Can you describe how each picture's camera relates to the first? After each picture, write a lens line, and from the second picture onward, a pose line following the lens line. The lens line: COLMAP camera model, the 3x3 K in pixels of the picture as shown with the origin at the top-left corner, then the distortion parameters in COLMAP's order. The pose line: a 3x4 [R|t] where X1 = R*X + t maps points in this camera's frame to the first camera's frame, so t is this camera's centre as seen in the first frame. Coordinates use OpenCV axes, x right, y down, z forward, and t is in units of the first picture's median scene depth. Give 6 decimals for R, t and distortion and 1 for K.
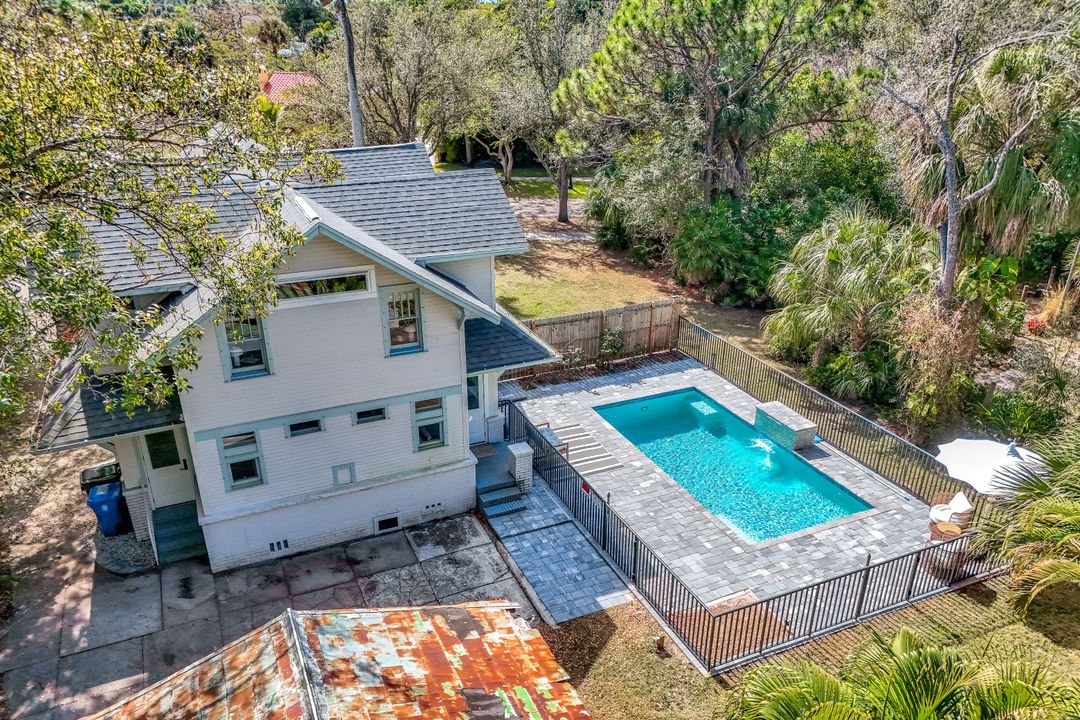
lens RADIAL K [[793.9, 0, 540.0], [0, 793.9, 360.0], [0, 0, 1]] dist [0.108953, -0.122129]
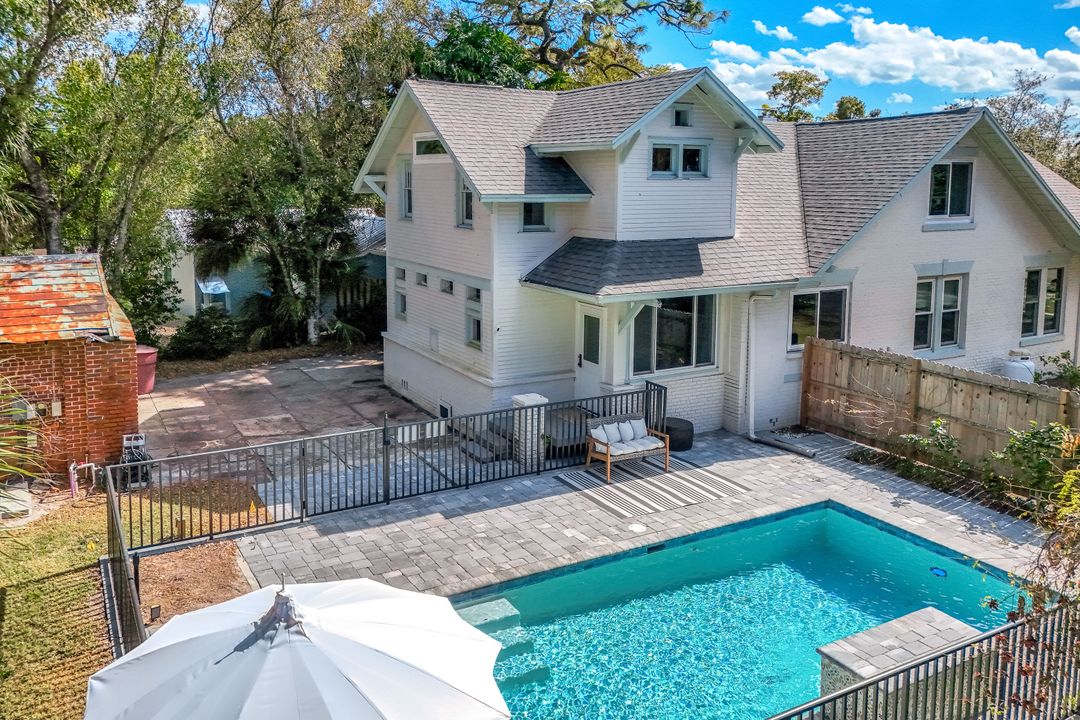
lens RADIAL K [[824.2, 0, 512.8], [0, 824.2, 355.6], [0, 0, 1]] dist [0.031683, -0.000547]
pose [[0.087511, 0.204711, -0.974903, 0.786977], [-0.395308, 0.905438, 0.154641, -0.040996], [0.914371, 0.371854, 0.160160, 0.941451]]
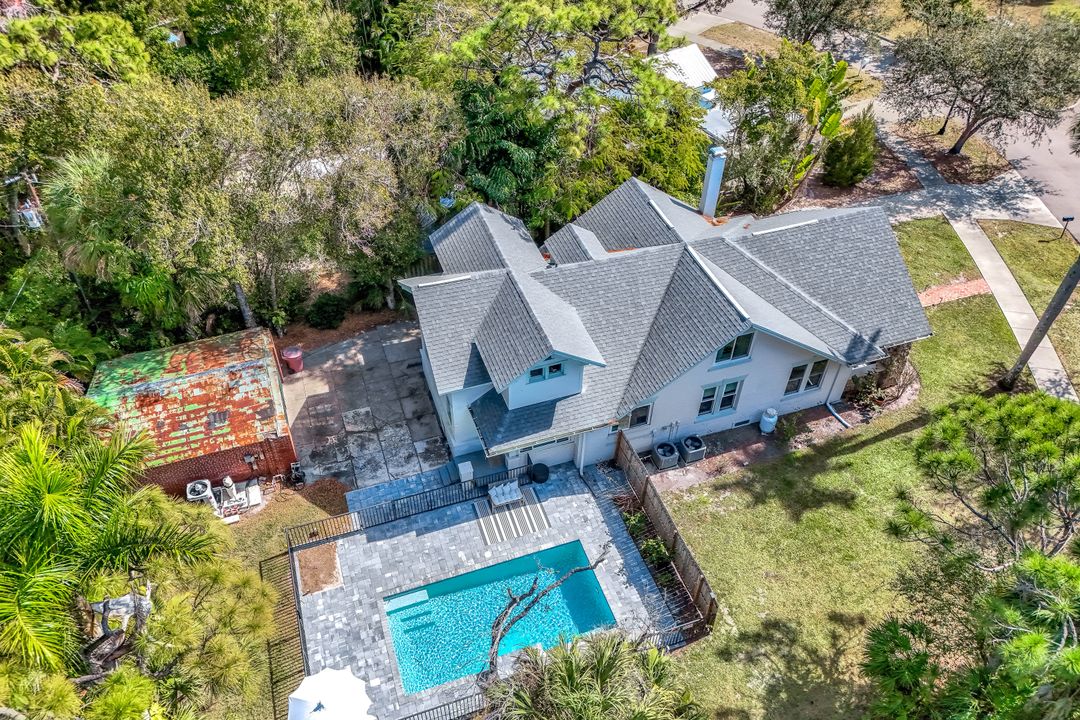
lens RADIAL K [[793.9, 0, 540.0], [0, 793.9, 360.0], [0, 0, 1]] dist [0.108953, -0.122129]
pose [[-0.088062, 0.693817, -0.714746, 1.078393], [-0.412885, 0.627569, 0.660063, -1.292812], [0.906516, 0.353234, 0.231202, 0.758541]]
